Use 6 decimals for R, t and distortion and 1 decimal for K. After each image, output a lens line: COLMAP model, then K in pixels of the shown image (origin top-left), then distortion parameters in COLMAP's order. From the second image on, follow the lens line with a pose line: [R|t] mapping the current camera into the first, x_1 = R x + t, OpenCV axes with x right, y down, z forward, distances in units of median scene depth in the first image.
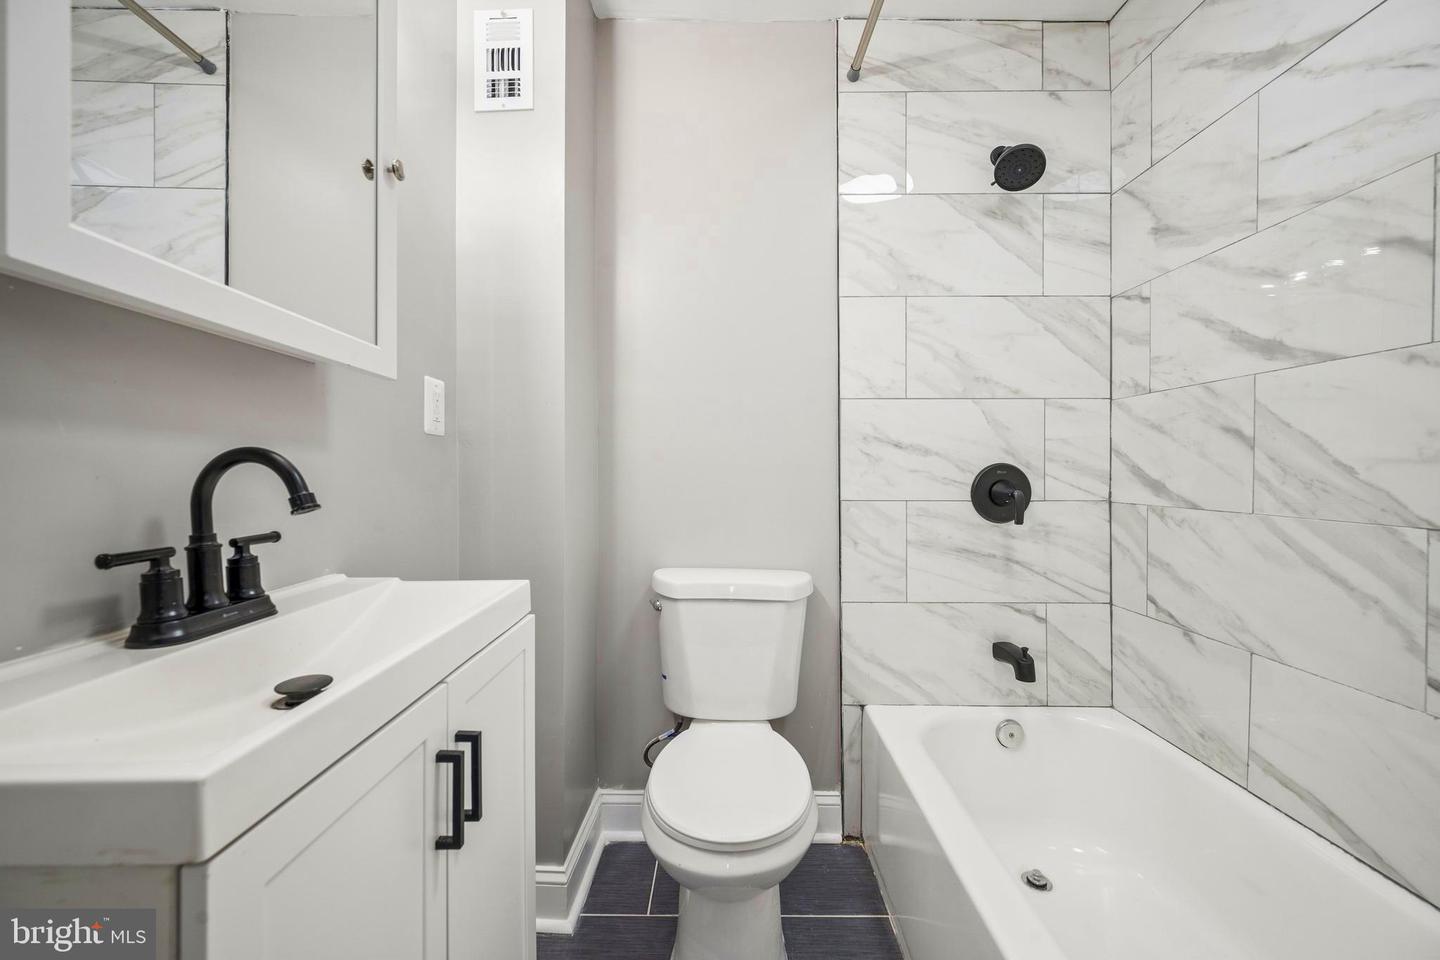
lens RADIAL K [[561.6, 0, 718.8], [0, 561.6, 476.3], [0, 0, 1]] dist [-0.001184, 0.000536]
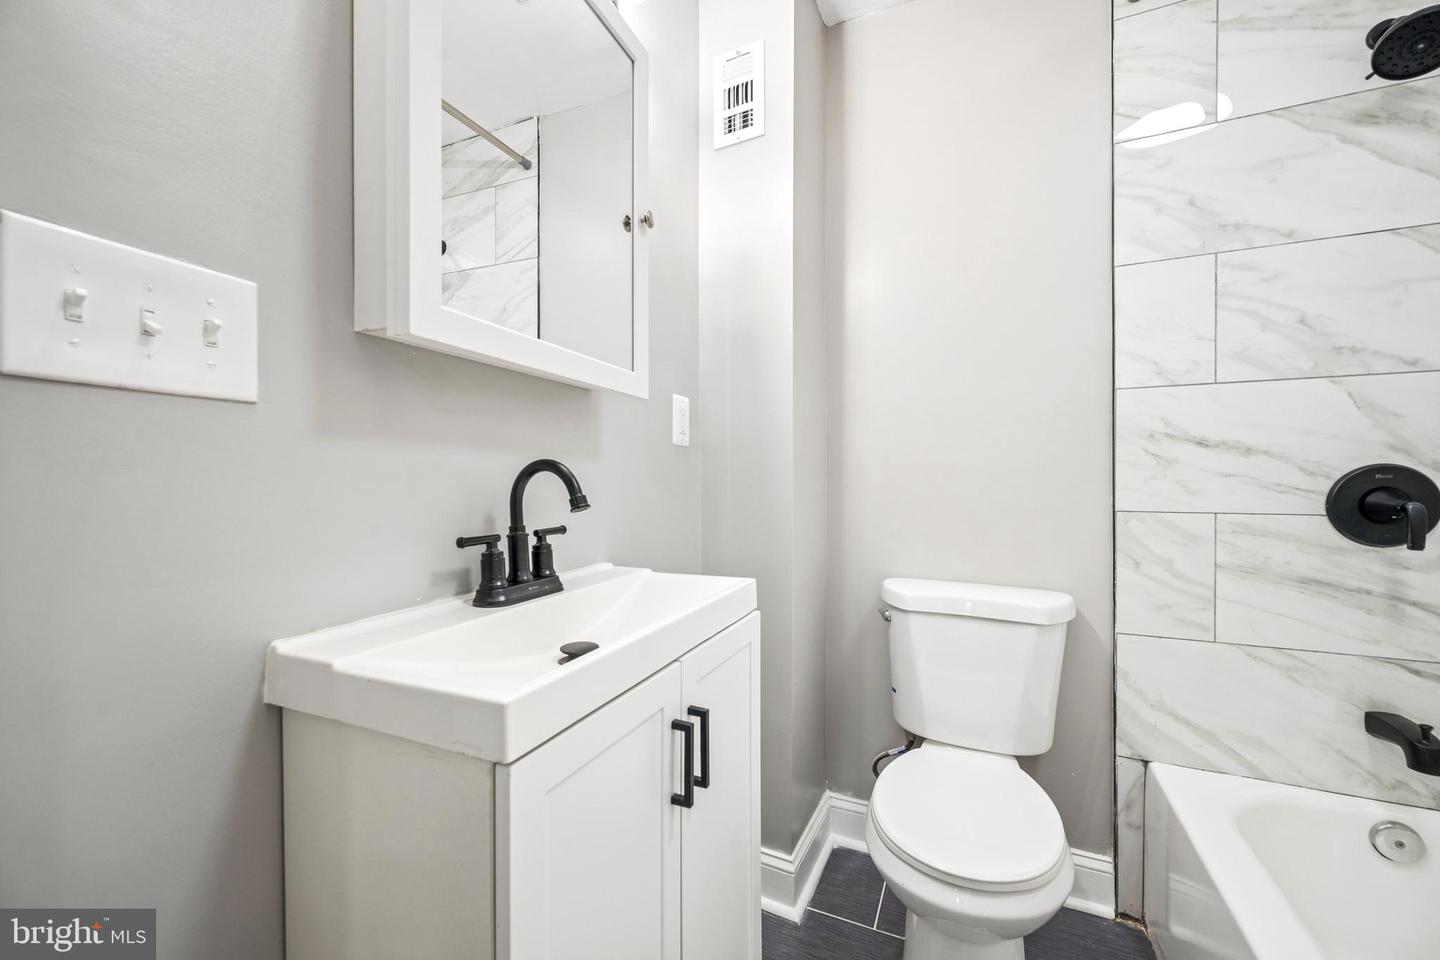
lens RADIAL K [[565.9, 0, 718.1], [0, 565.9, 486.2], [0, 0, 1]] dist [-0.000602, 0.000282]
pose [[0.912561, 0.002472, -0.408933, 0.024778], [0.000072, 0.999981, 0.006207, 0.000649], [0.408940, -0.005694, 0.912543, -0.009793]]
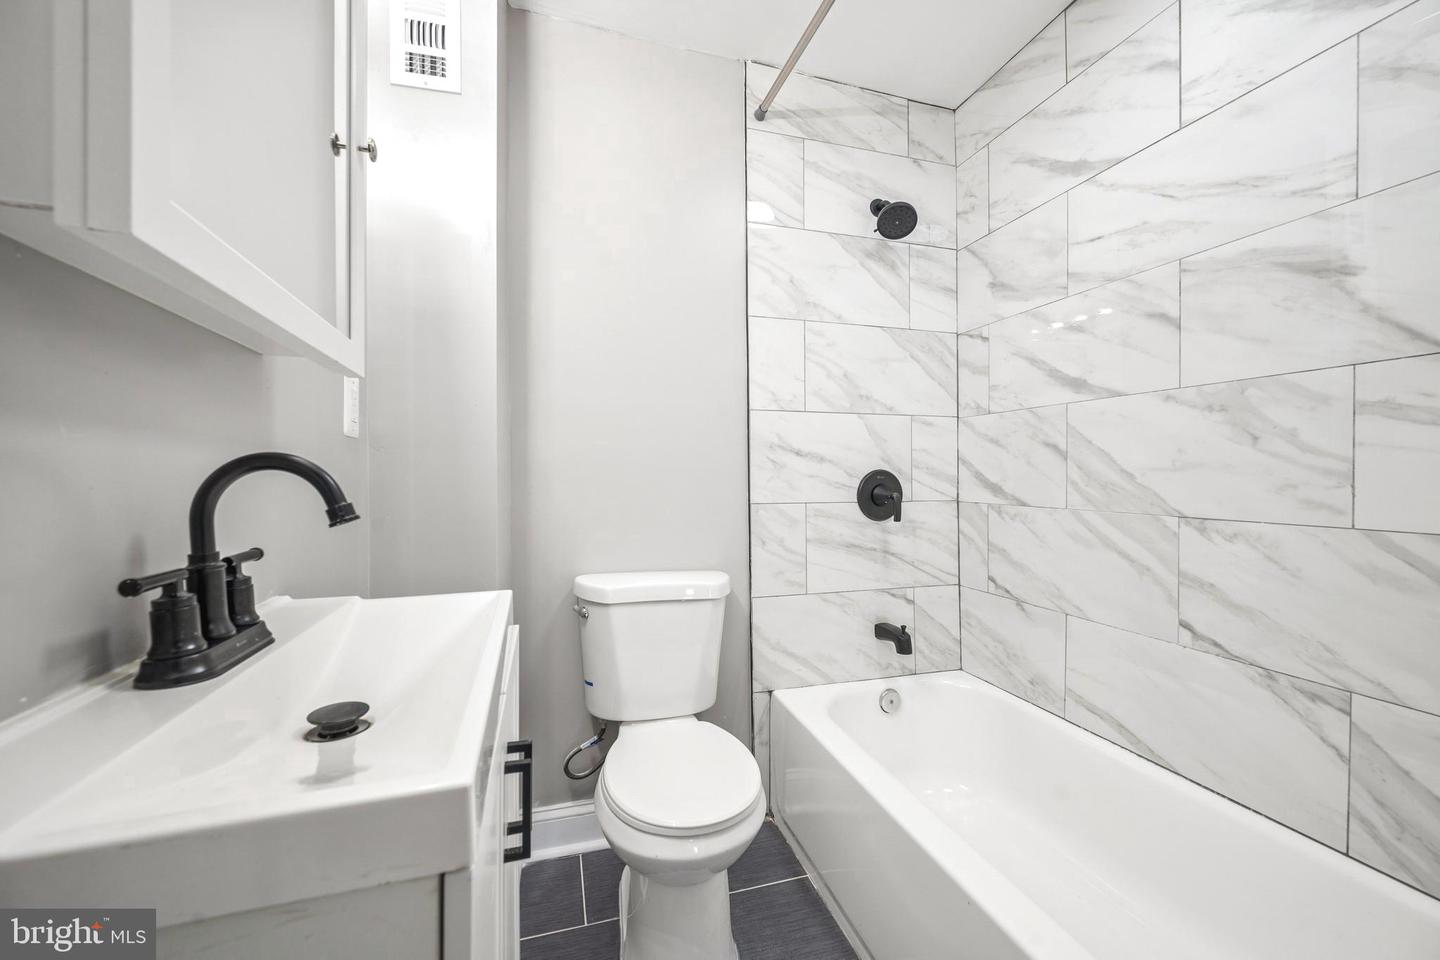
lens RADIAL K [[564.8, 0, 719.8], [0, 564.8, 475.8], [0, 0, 1]] dist [0.000025, -0.000037]
pose [[0.956117, -0.001090, 0.292984, -0.177198], [0.003564, 0.999962, -0.007909, -0.002628], [-0.292964, 0.008606, 0.956085, -0.027230]]
